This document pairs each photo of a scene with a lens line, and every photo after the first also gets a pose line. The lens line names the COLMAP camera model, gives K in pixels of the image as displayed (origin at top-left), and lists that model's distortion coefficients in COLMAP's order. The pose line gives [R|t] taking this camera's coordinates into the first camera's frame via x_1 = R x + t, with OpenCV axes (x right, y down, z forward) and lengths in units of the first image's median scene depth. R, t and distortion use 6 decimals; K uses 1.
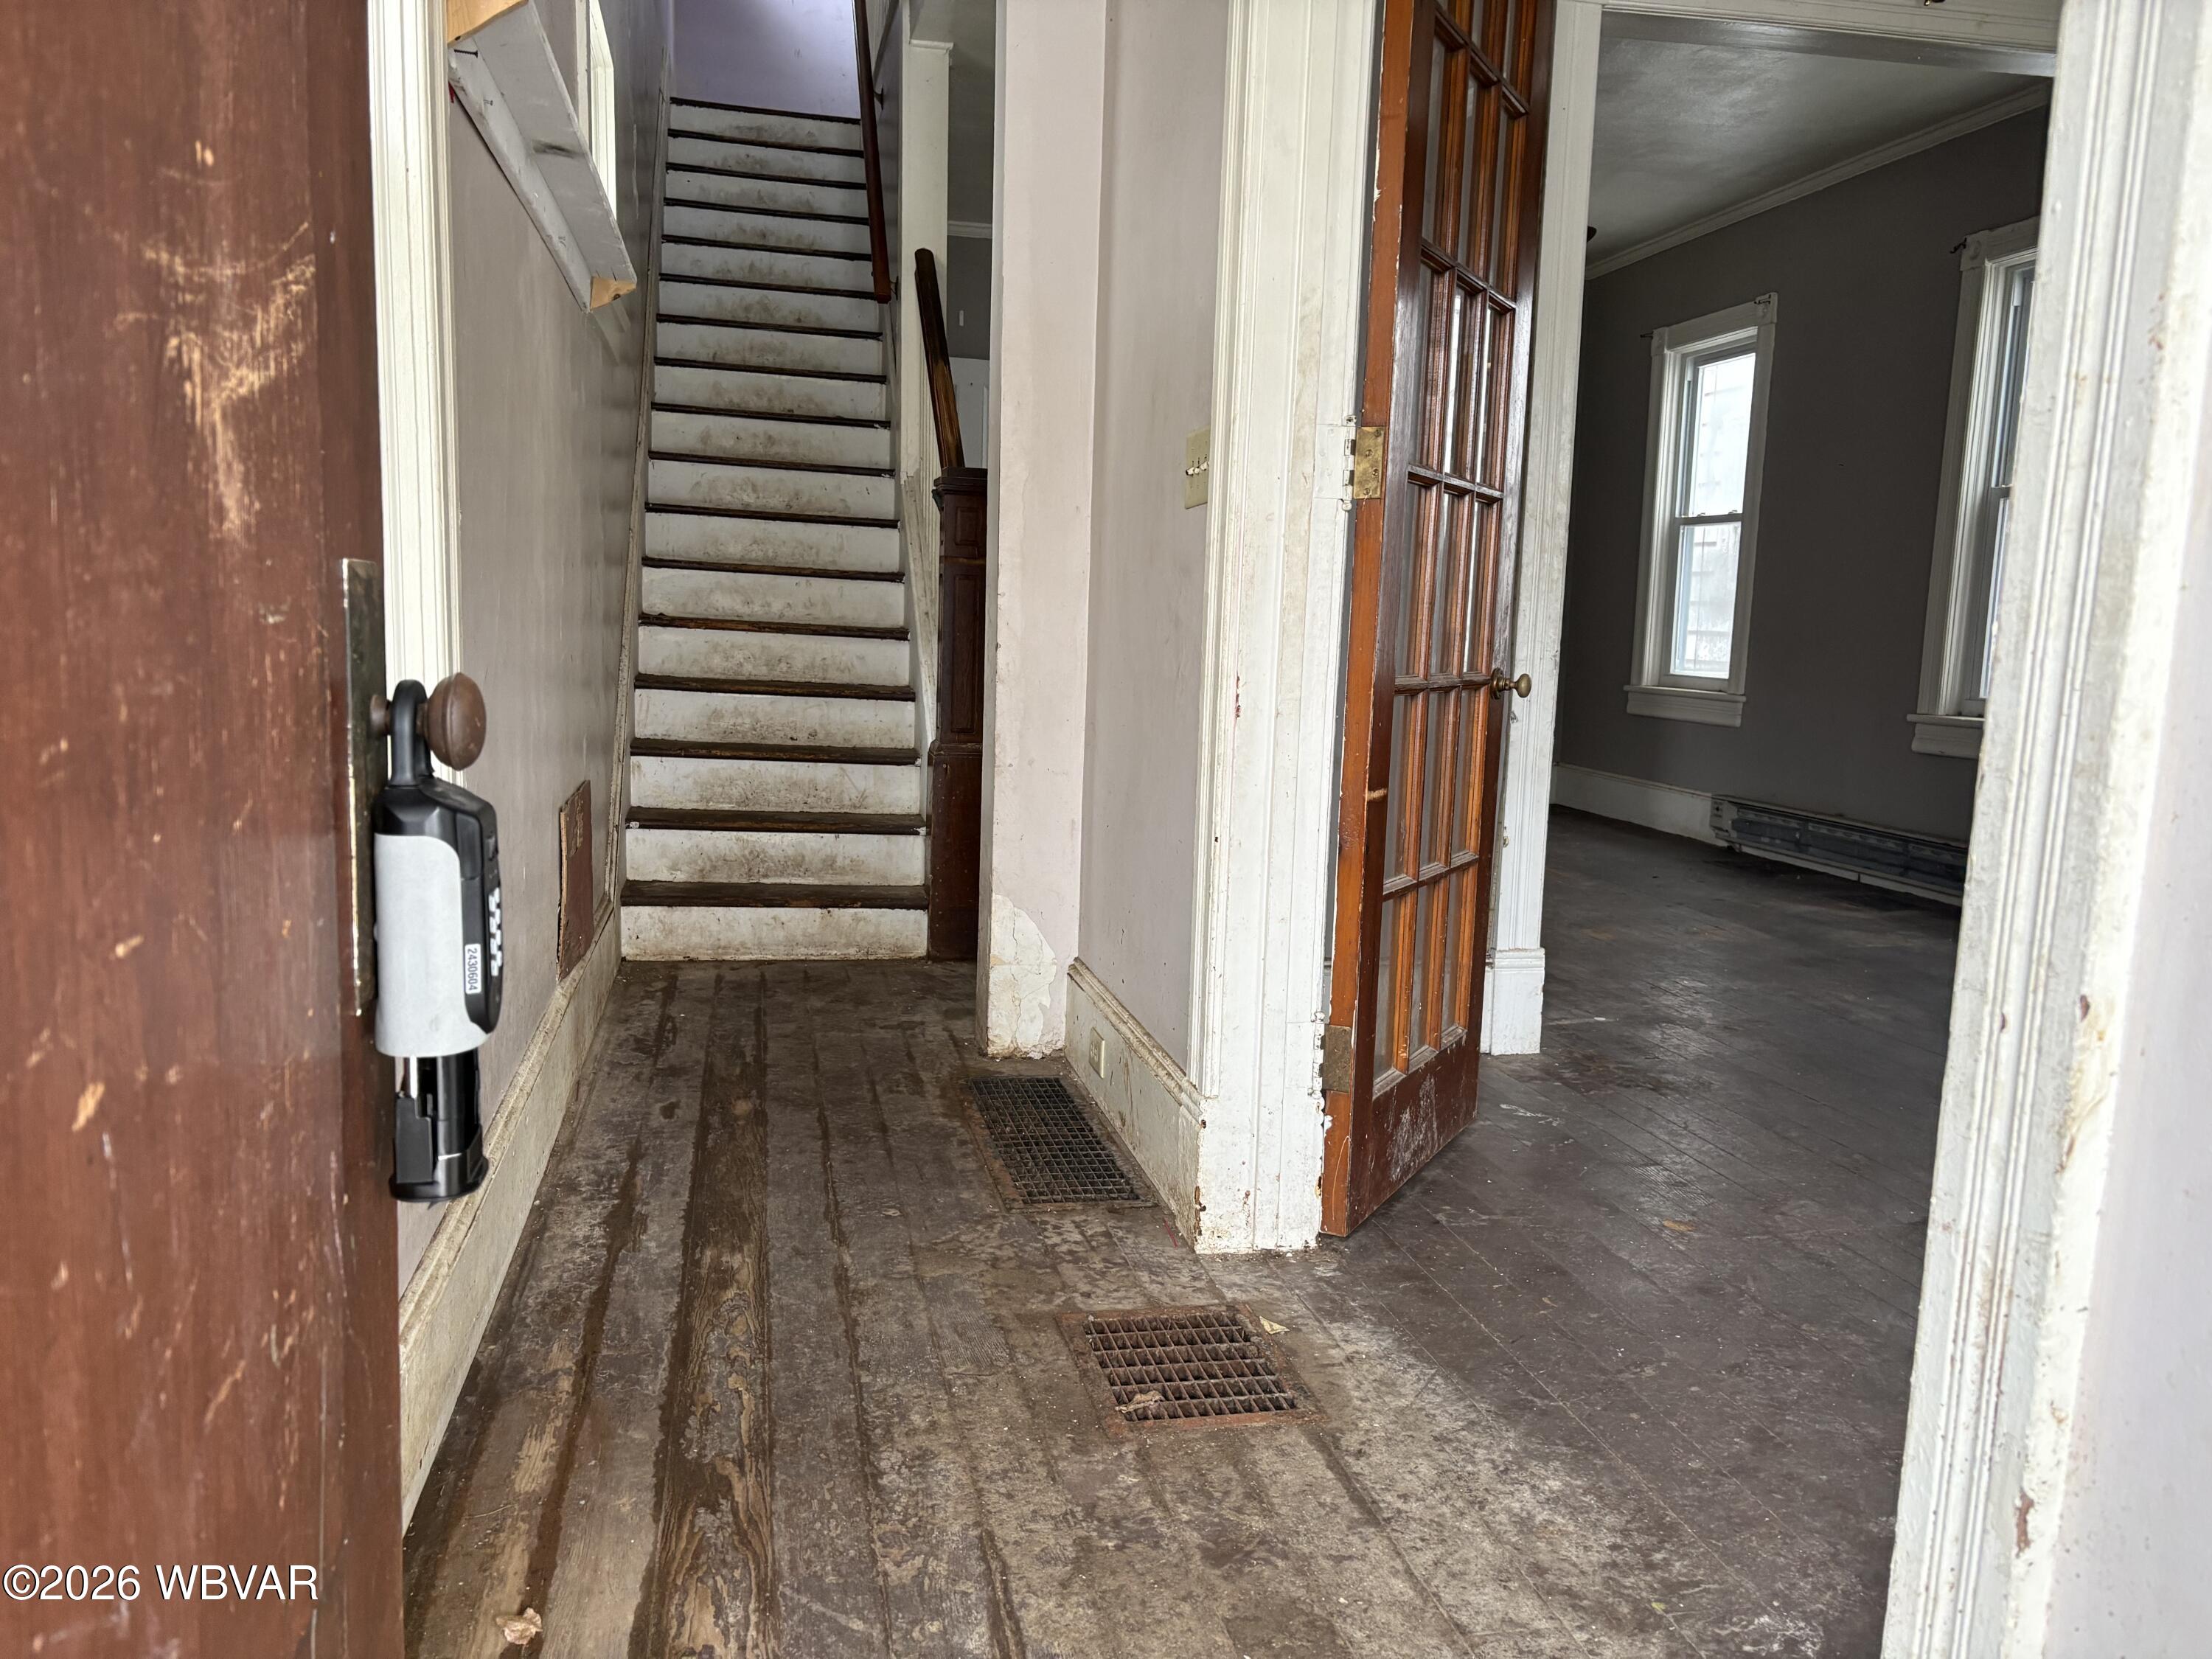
lens RADIAL K [[1671.5, 0, 1119.5], [0, 1671.5, 834.7], [0, 0, 1]] dist [0.055330, -0.055075]
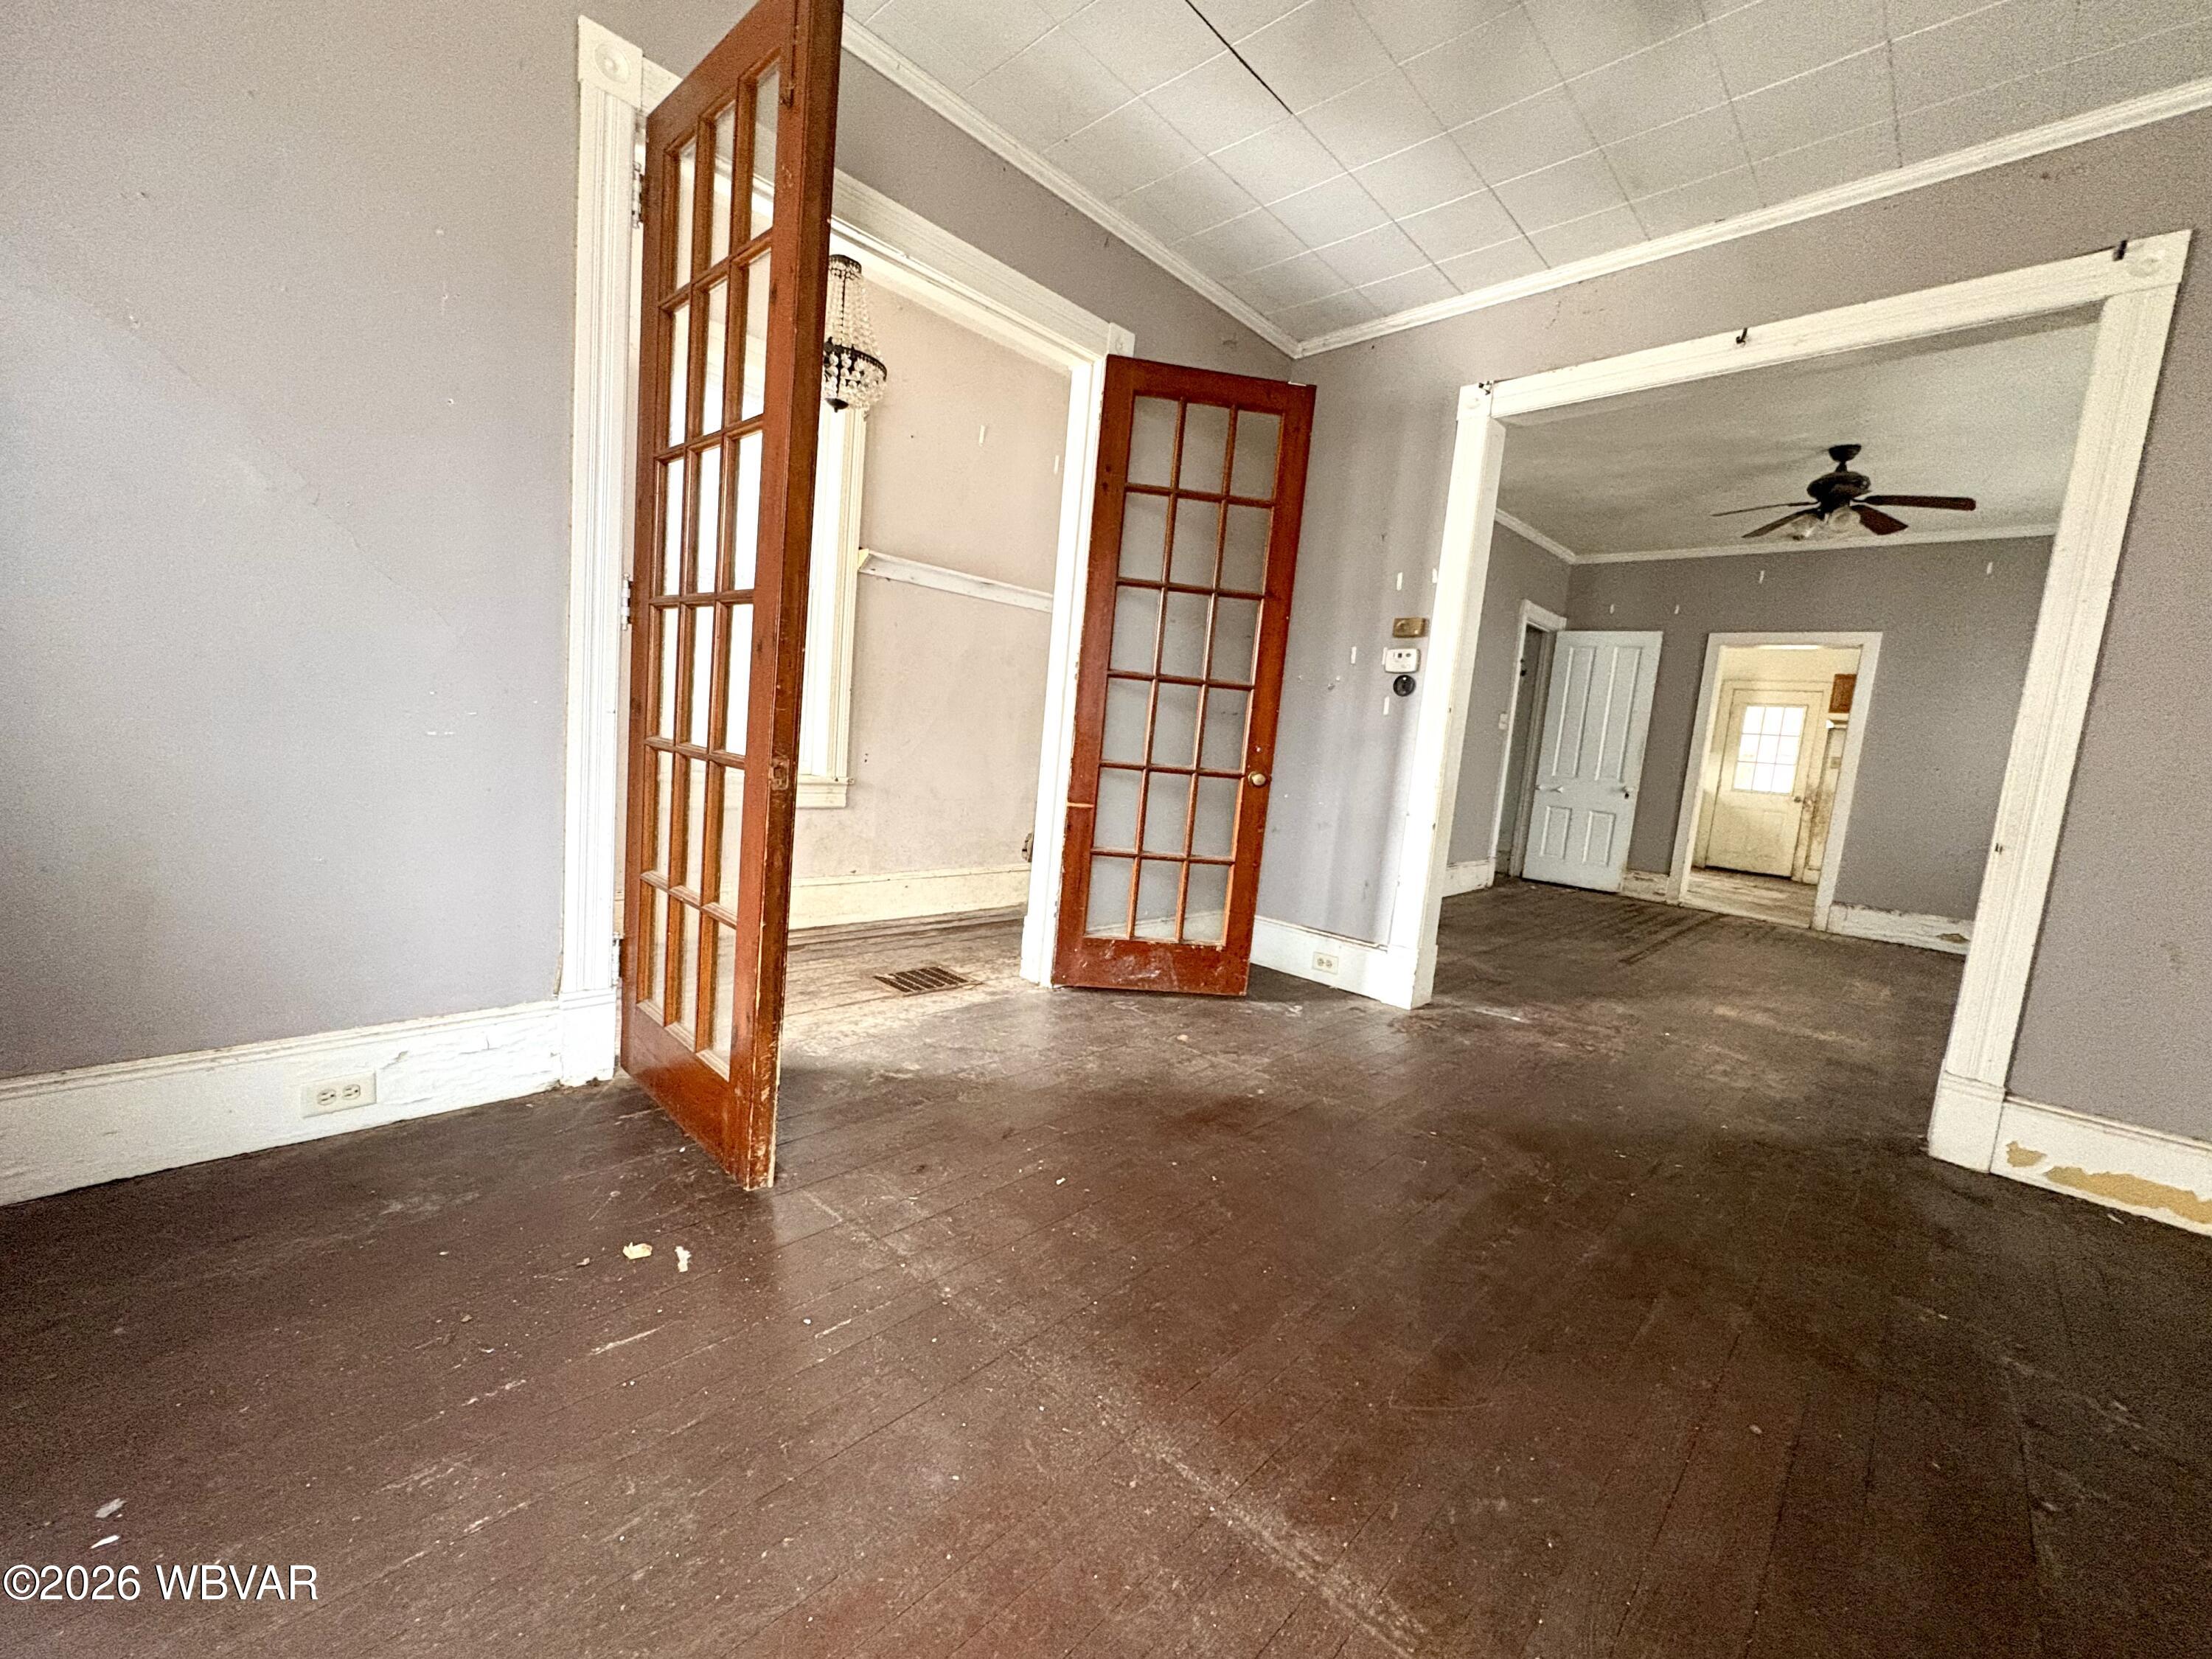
lens RADIAL K [[881.5, 0, 1105.0], [0, 881.5, 826.7], [0, 0, 1]] dist [-0.000122, 0.000103]
pose [[0.562864, 0.112681, -0.818833, 0.414216], [-0.180475, 0.983515, 0.011285, -0.004386], [0.806606, 0.141427, 0.573921, 0.102794]]
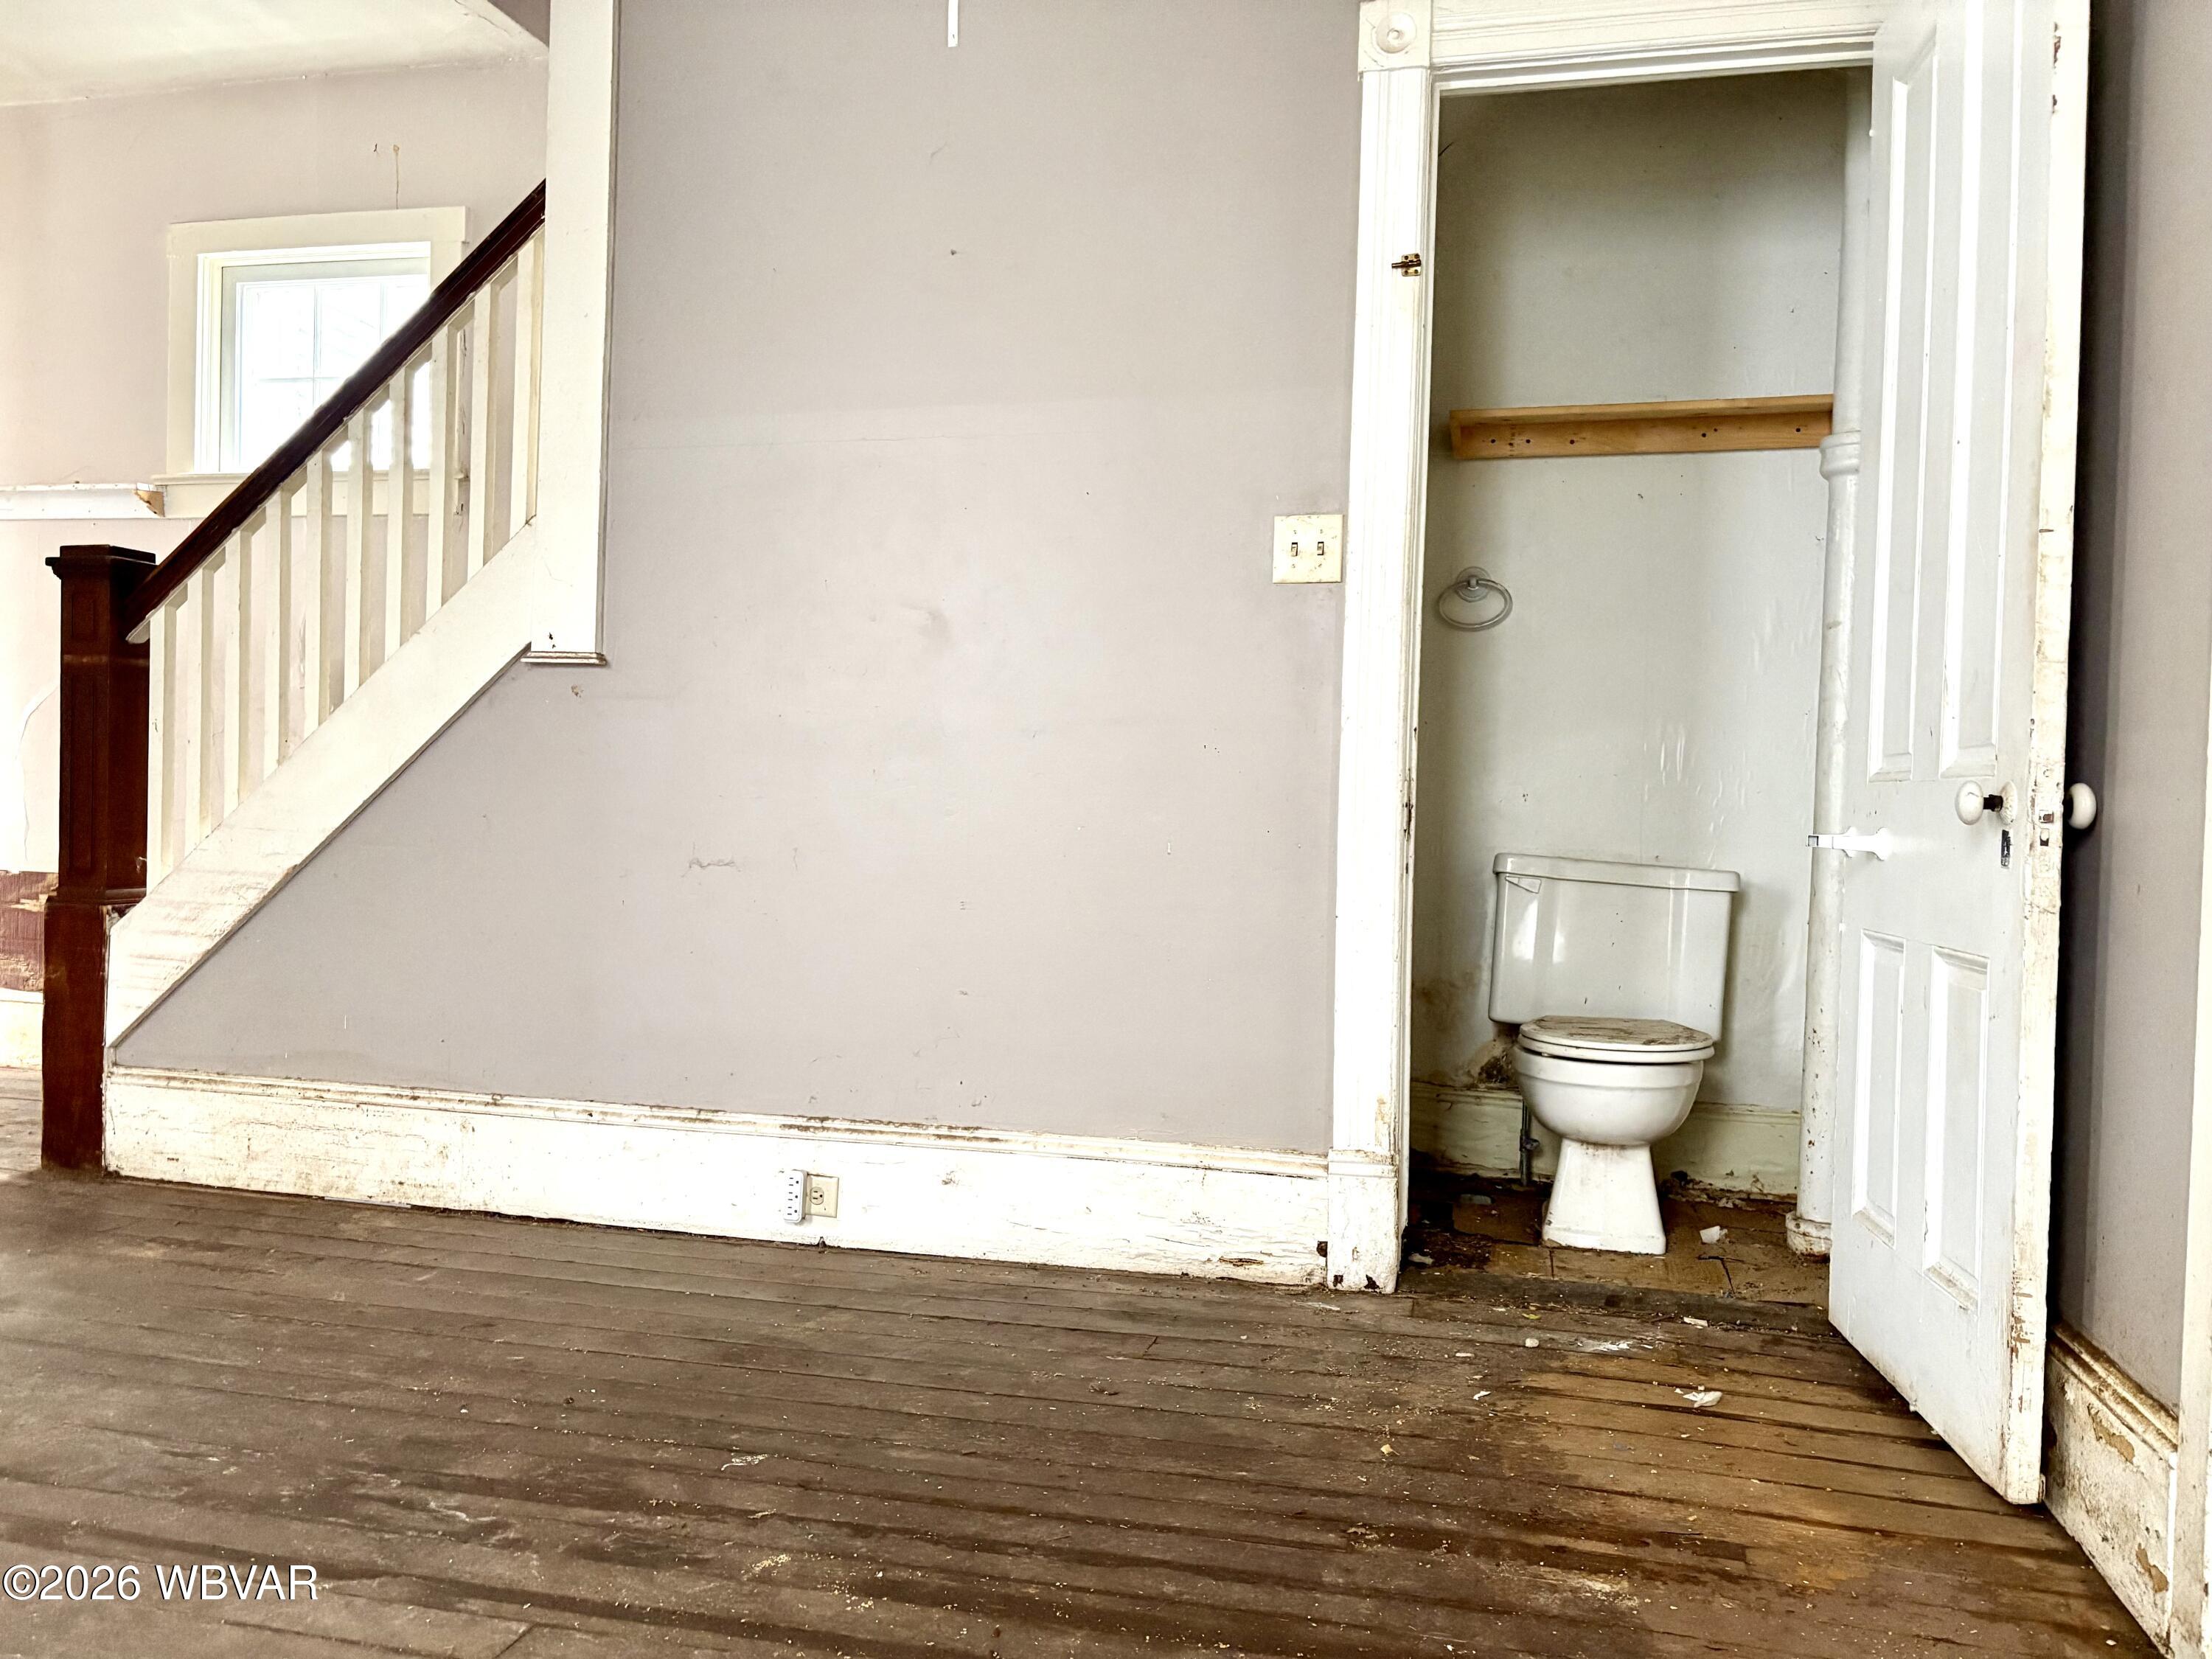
lens RADIAL K [[1671.5, 0, 1099.6], [0, 1671.5, 828.6], [0, 0, 1]] dist [0.055330, -0.055075]
pose [[-0.438142, -0.031440, -0.898356, 0.260670], [-0.159469, 0.986255, 0.043259, -0.121960], [0.884648, 0.162214, -0.437133, 1.113736]]
